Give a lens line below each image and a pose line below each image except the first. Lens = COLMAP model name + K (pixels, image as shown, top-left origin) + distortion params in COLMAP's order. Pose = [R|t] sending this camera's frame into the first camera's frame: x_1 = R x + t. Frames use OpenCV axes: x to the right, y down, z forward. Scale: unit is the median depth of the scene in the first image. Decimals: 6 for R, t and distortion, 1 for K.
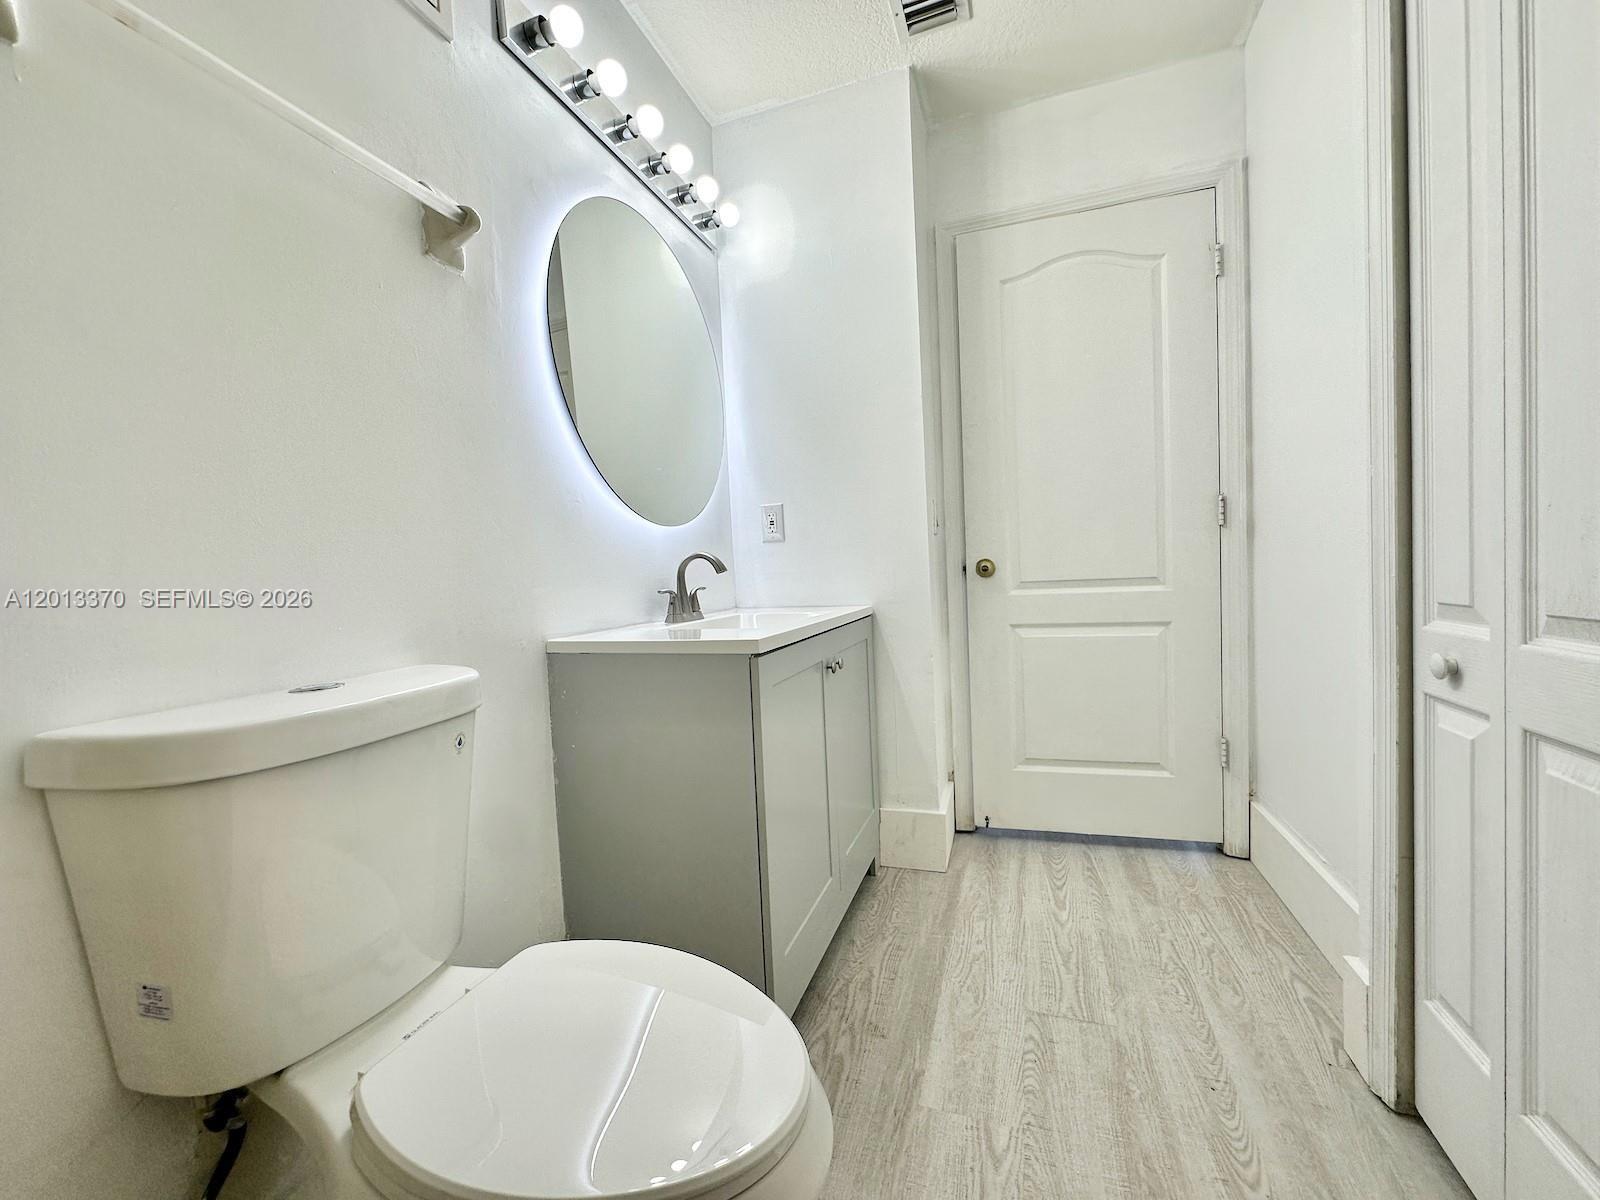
lens RADIAL K [[640.2, 0, 797.6], [0, 640.2, 599.7], [0, 0, 1]] dist [-0.004015, 0.000542]
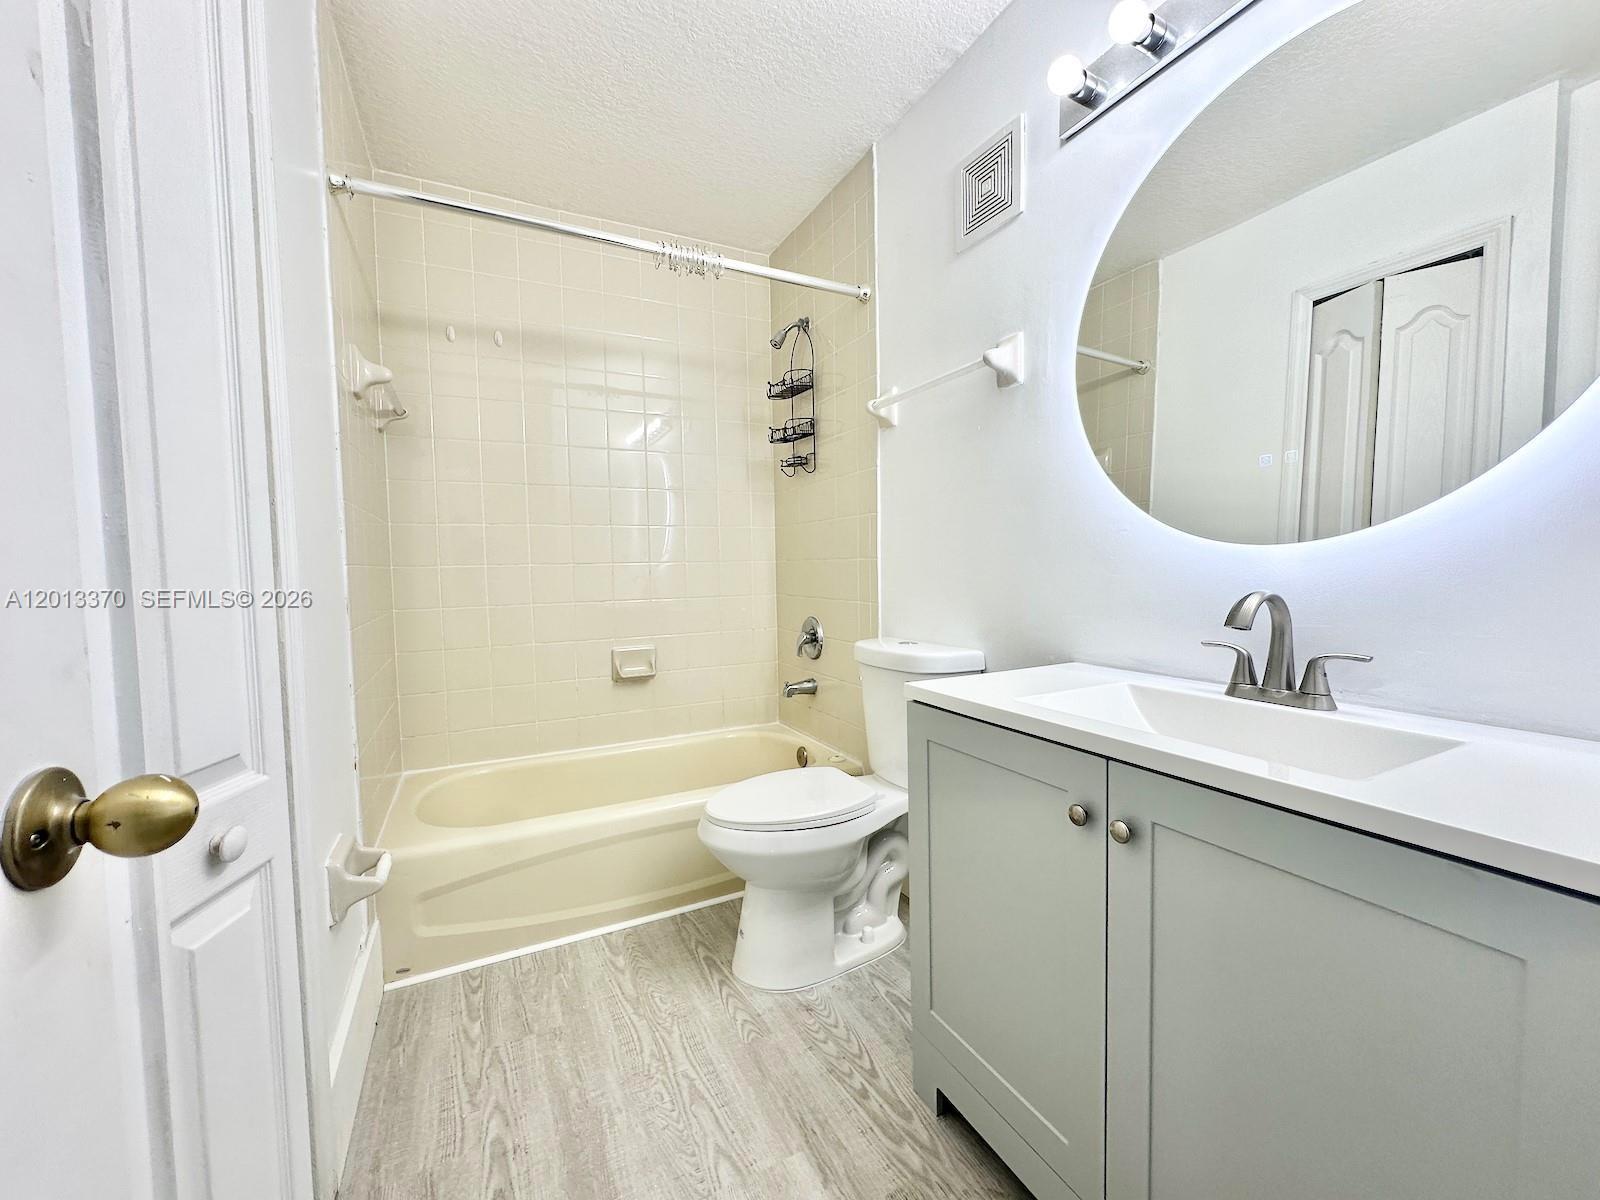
lens RADIAL K [[640.2, 0, 800.3], [0, 640.2, 604.0], [0, 0, 1]] dist [-0.004015, 0.000542]
pose [[-0.686815, 0.102065, -0.719630, 0.571947], [0.015159, 0.991888, 0.126211, -0.145309], [0.726674, 0.075775, -0.682791, 1.107724]]
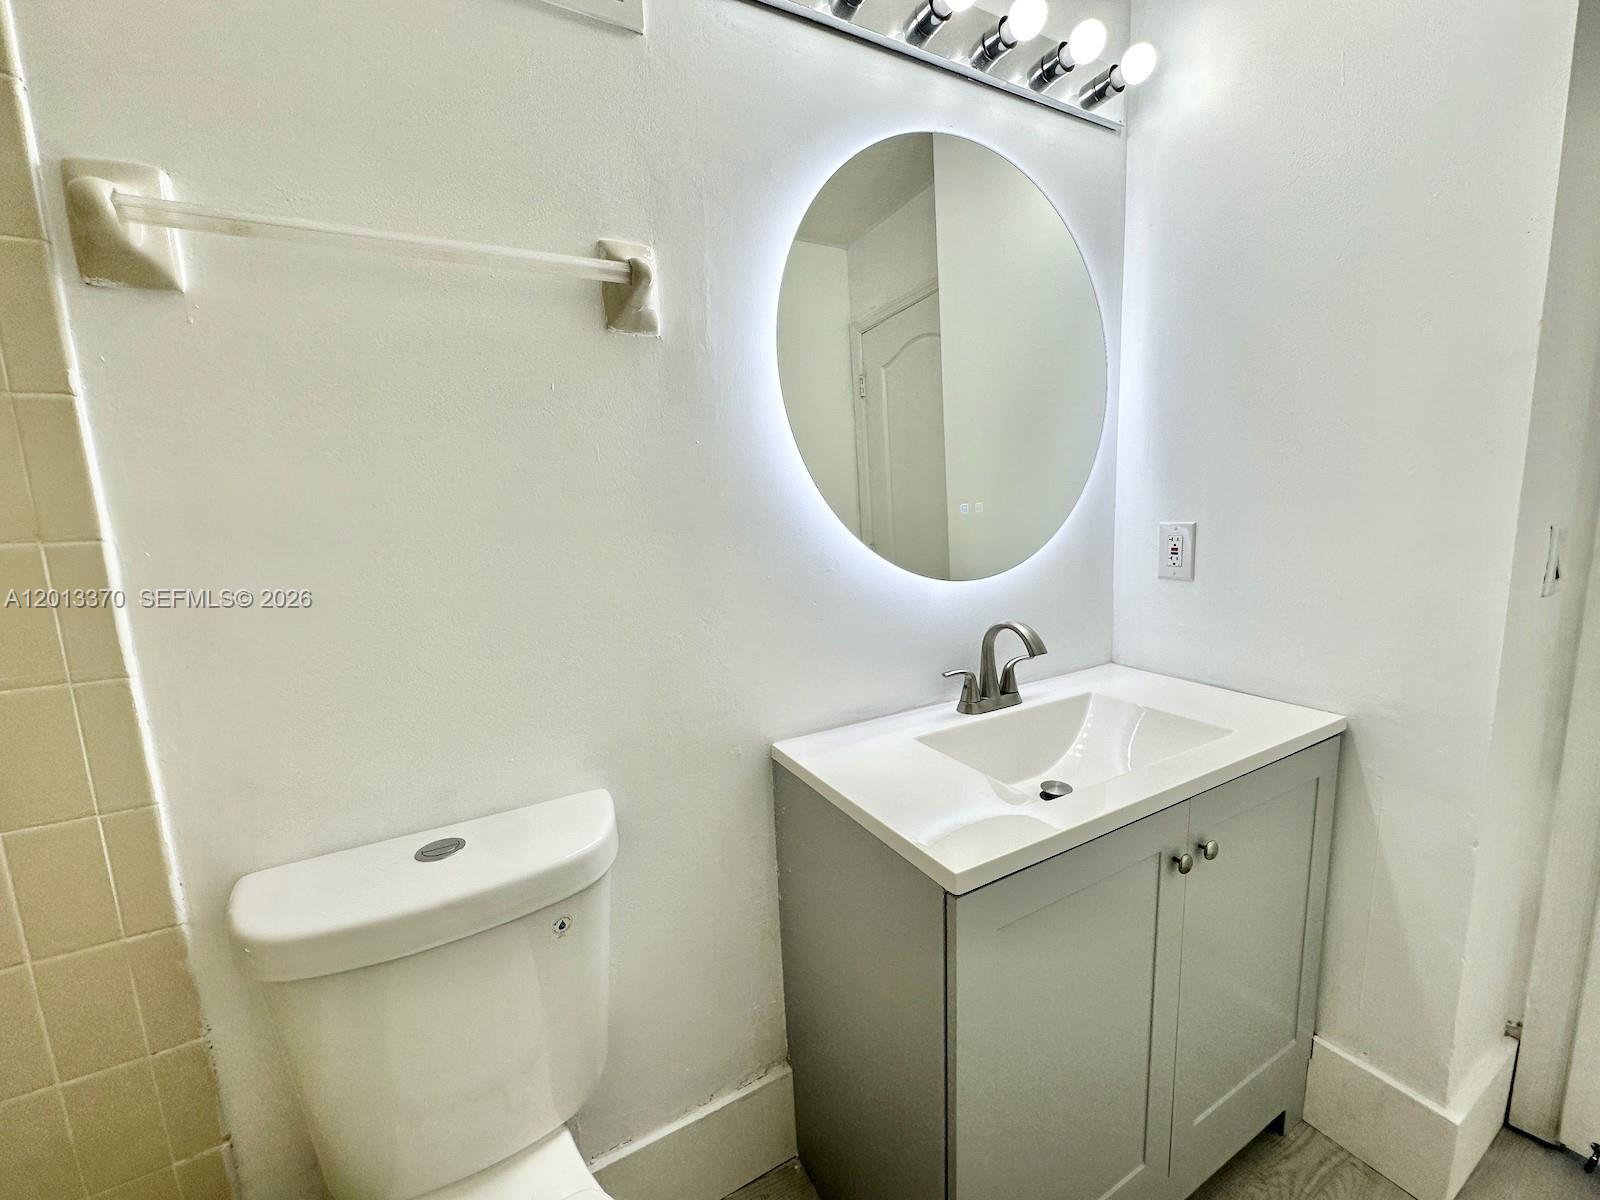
lens RADIAL K [[640.2, 0, 797.8], [0, 640.2, 601.2], [0, 0, 1]] dist [-0.004015, 0.000542]
pose [[0.744396, 0.116113, -0.657566, 0.137692], [-0.024737, 0.988884, 0.146615, -0.196847], [0.667281, -0.092873, 0.738993, 0.317499]]
